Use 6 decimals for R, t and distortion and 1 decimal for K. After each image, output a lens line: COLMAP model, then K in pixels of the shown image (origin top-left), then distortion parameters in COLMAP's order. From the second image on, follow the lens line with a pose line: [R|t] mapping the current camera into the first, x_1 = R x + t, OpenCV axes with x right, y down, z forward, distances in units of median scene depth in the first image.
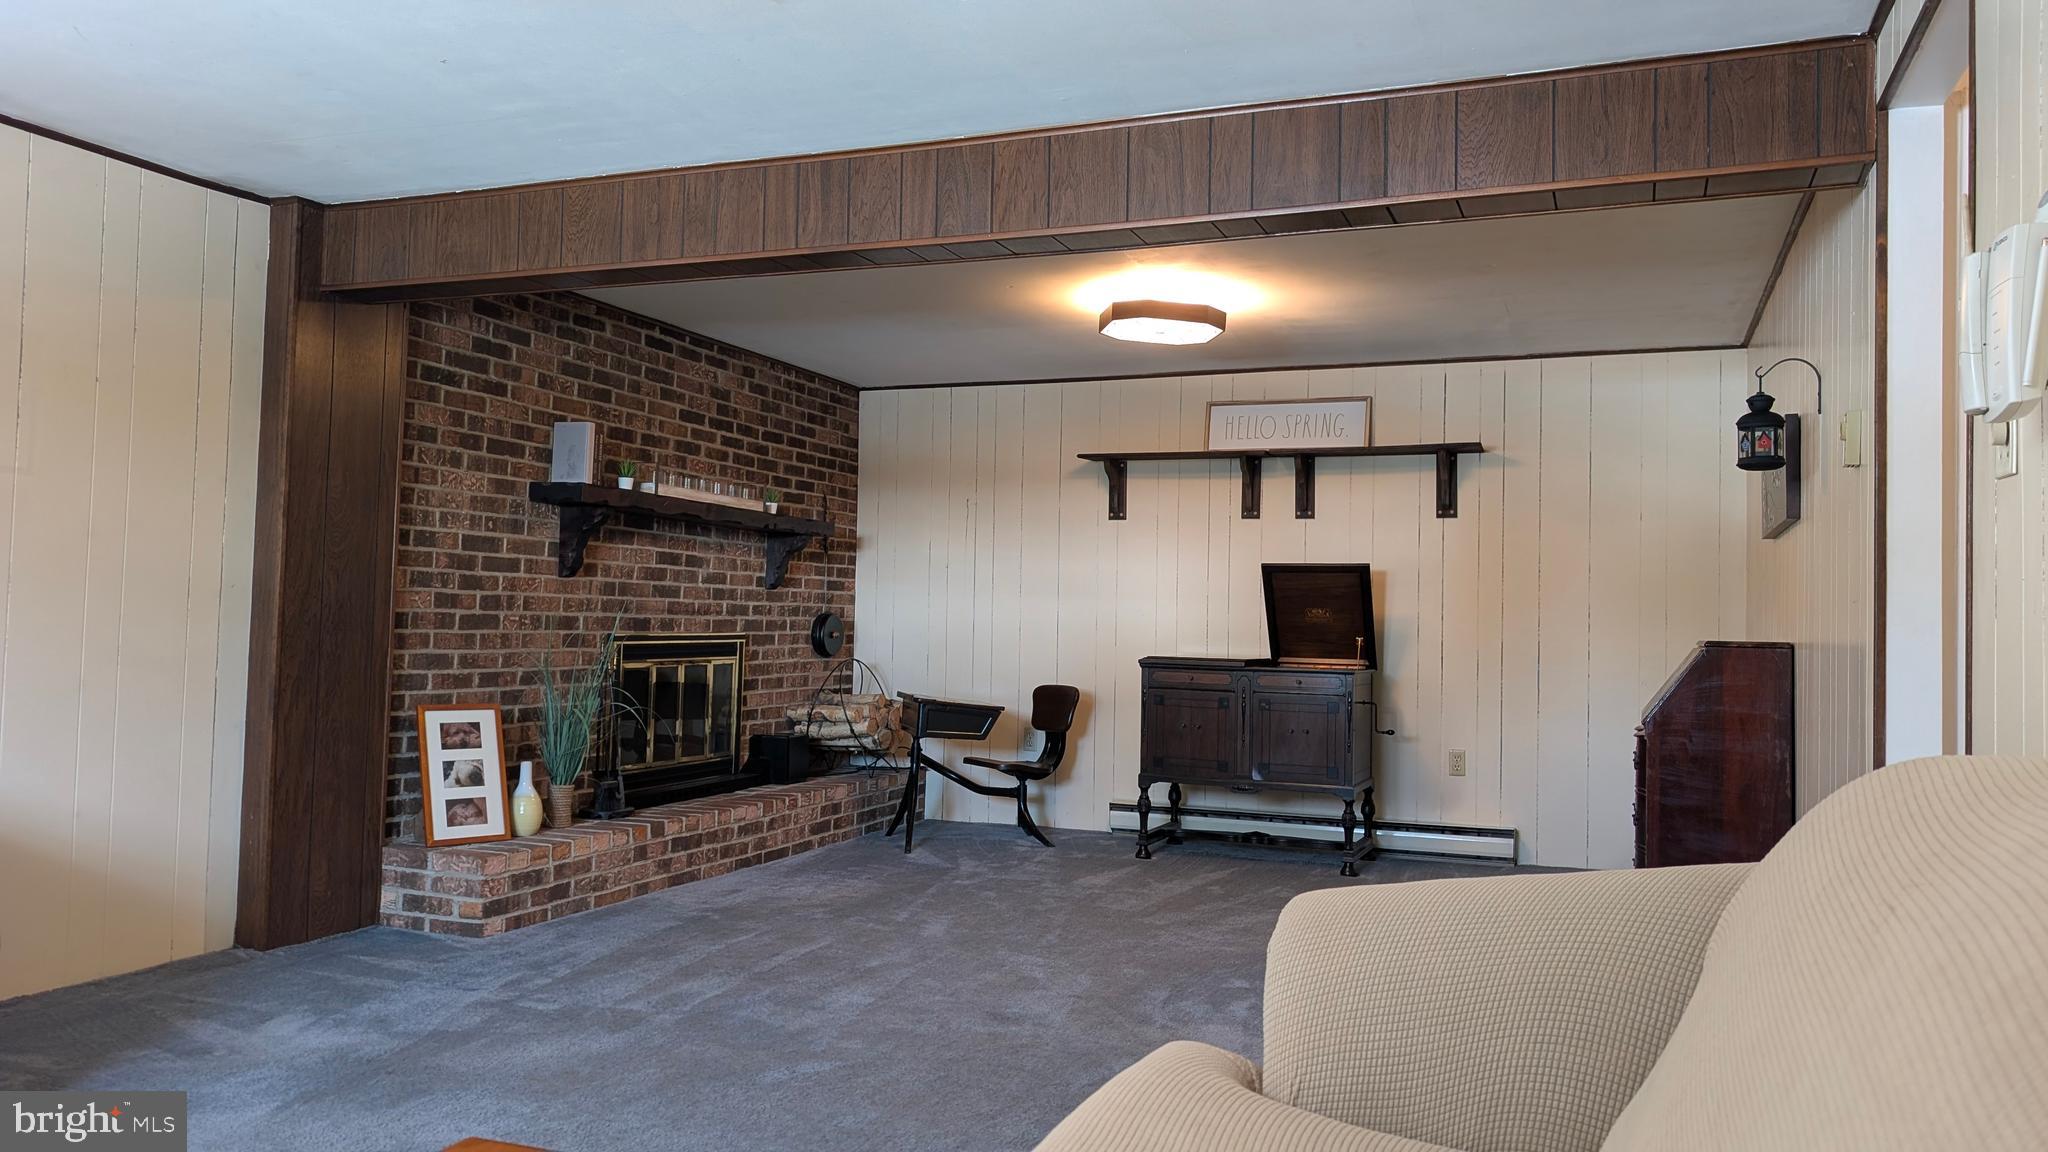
lens RADIAL K [[1458.2, 0, 1039.4], [0, 1458.2, 576.7], [0, 0, 1]] dist [-0.000352, -0.001146]
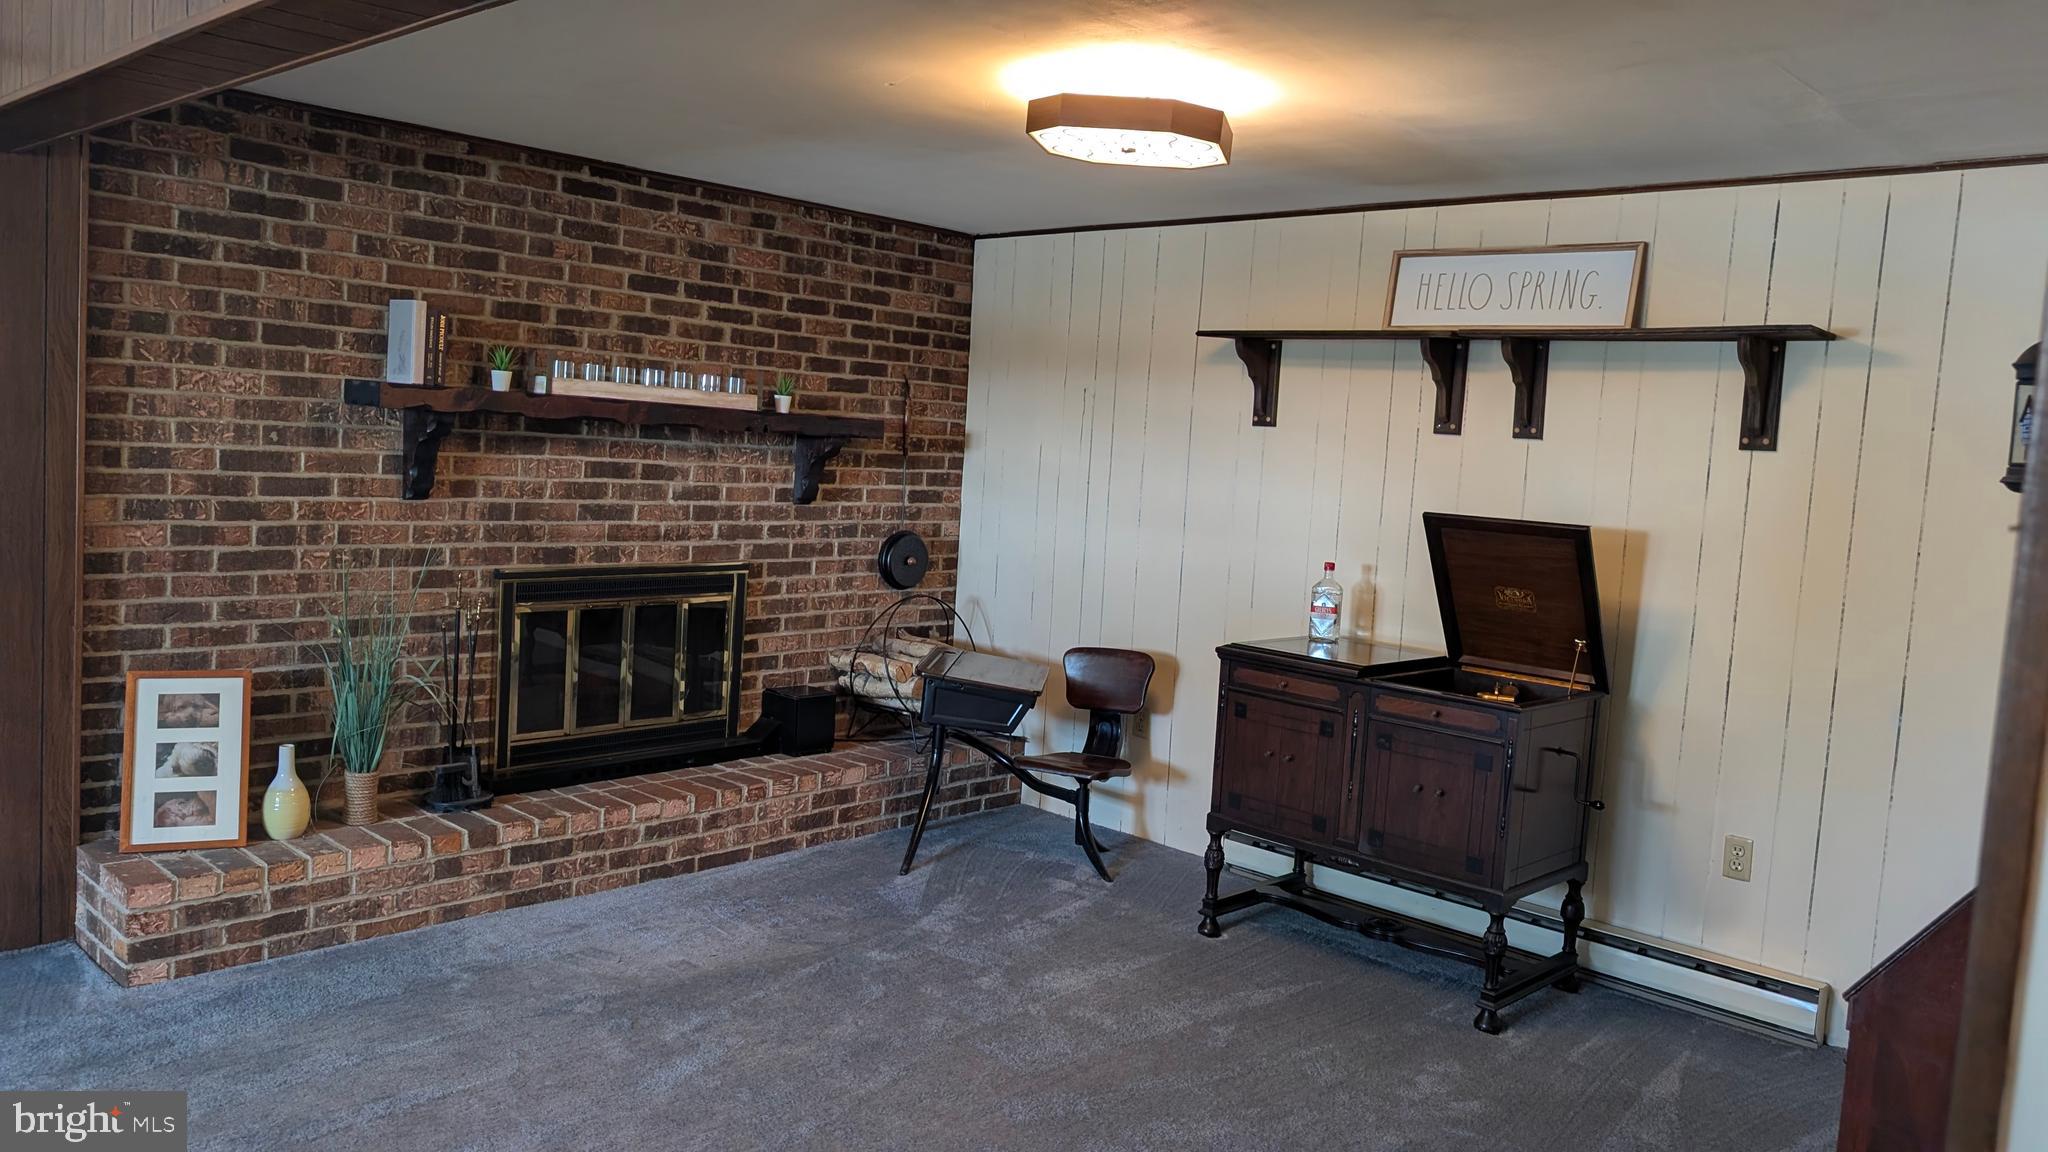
lens RADIAL K [[1458.2, 0, 1008.4], [0, 1458.2, 563.9], [0, 0, 1]] dist [-0.000352, -0.001146]
pose [[0.923011, 0.068820, -0.378568, 0.231839], [-0.028531, 0.993408, 0.111029, -0.053144], [0.383714, -0.091680, 0.918890, 0.347296]]
